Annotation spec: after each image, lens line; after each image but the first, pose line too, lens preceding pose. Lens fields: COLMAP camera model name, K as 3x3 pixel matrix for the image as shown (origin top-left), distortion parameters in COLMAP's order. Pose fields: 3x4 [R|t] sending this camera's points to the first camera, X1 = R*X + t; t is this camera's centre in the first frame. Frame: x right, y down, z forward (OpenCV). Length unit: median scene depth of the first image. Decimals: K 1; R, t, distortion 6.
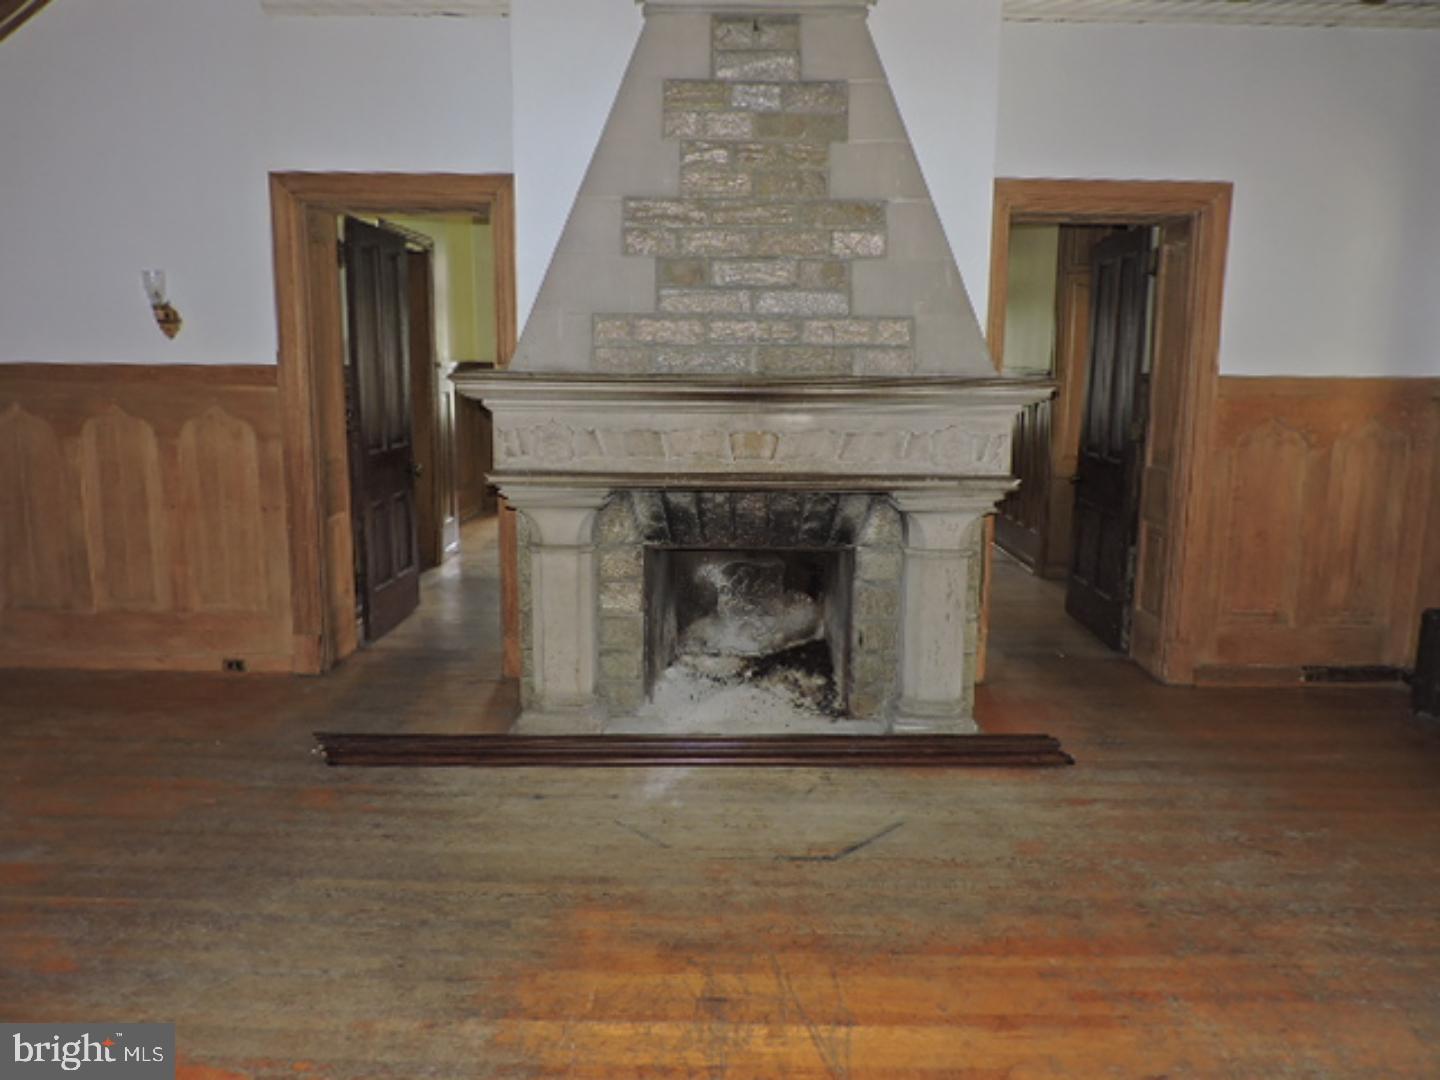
lens RADIAL K [[1049.7, 0, 716.8], [0, 1049.7, 523.5], [0, 0, 1]] dist [0.001302, 0.000562]
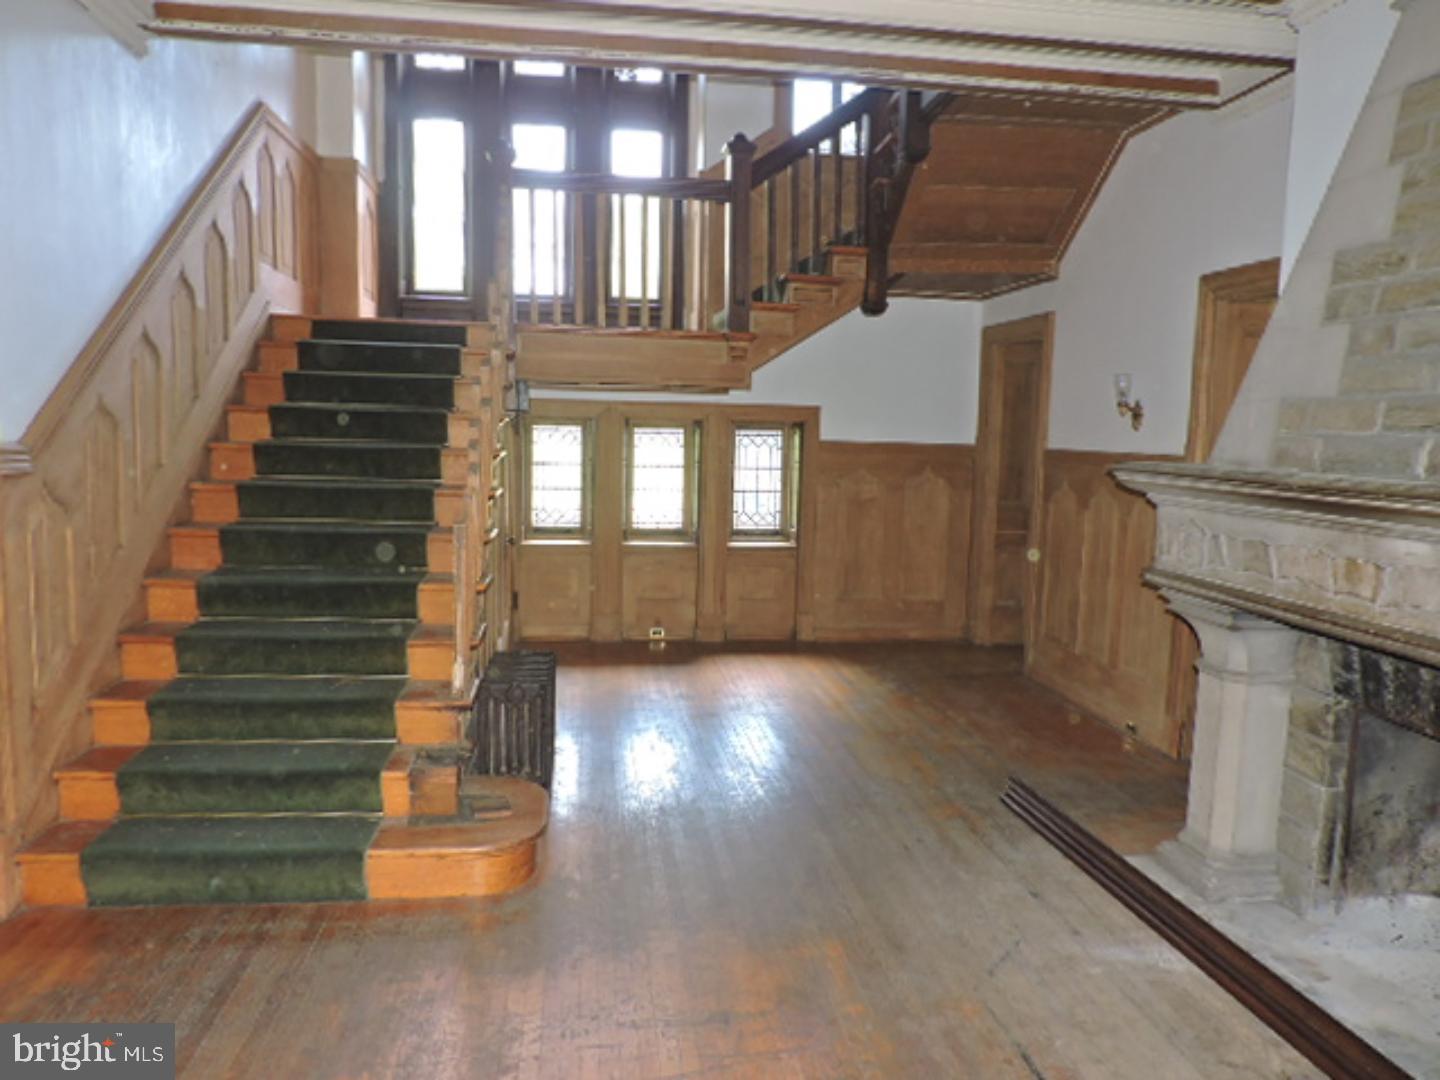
lens RADIAL K [[1048.1, 0, 727.4], [0, 1048.1, 545.8], [0, 0, 1]] dist [-0.006742, 0.000142]
pose [[0.135081, 0.104358, -0.985324, 0.664818], [-0.176519, 0.981065, 0.079707, -0.077794], [0.974984, 0.163162, 0.150944, 0.489131]]
